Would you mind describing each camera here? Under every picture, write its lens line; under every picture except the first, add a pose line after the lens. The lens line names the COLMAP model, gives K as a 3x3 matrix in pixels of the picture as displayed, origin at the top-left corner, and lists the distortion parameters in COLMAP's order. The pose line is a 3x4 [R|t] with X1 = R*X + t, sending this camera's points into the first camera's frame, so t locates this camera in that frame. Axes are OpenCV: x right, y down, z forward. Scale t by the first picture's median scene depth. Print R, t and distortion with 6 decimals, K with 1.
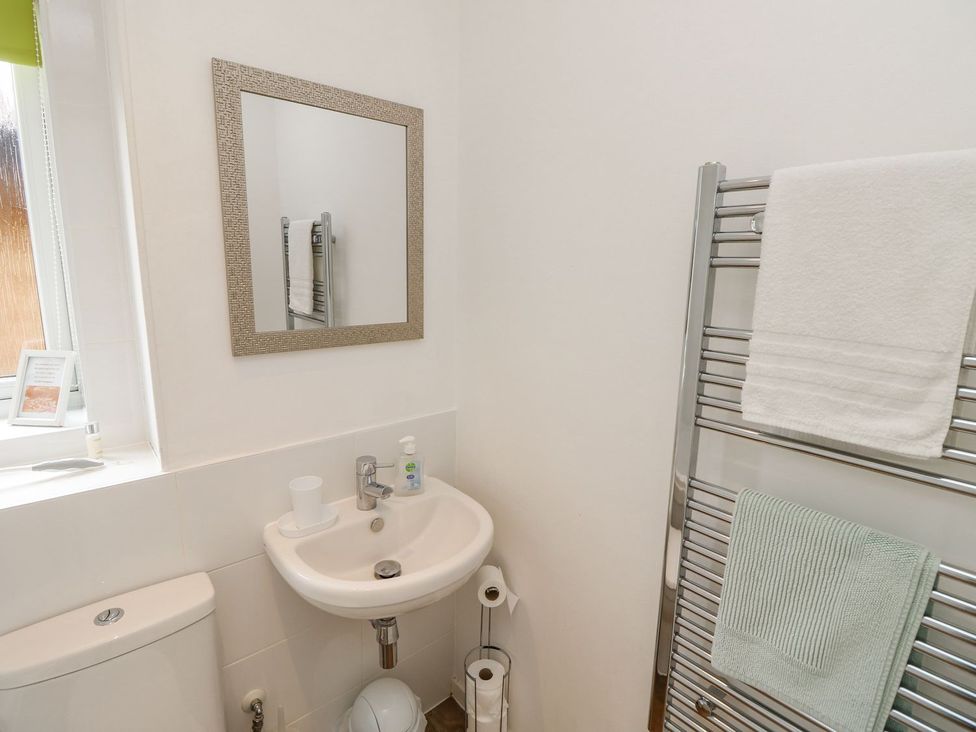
lens RADIAL K [[504.5, 0, 489.2], [0, 504.5, 361.9], [0, 0, 1]] dist [-0.002128, -0.012610]
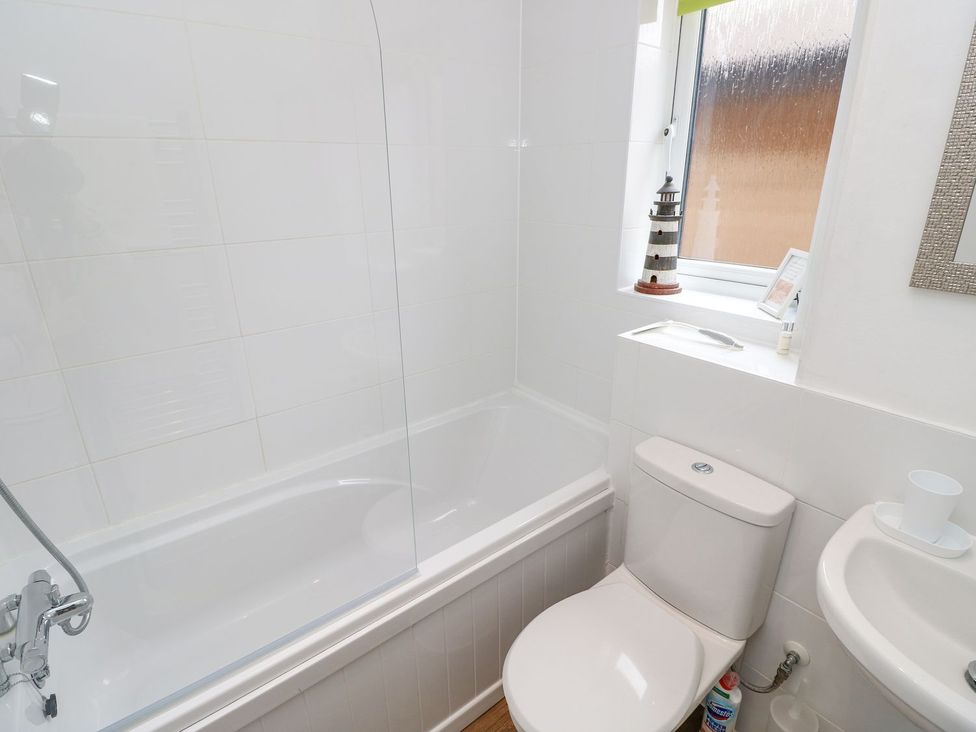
lens RADIAL K [[504.5, 0, 489.2], [0, 504.5, 361.9], [0, 0, 1]] dist [-0.002128, -0.012610]
pose [[-0.046331, 0.327147, -0.943837, 0.306993], [-0.194145, 0.923886, 0.329762, -0.031862], [0.979878, 0.198519, 0.020710, 0.358923]]
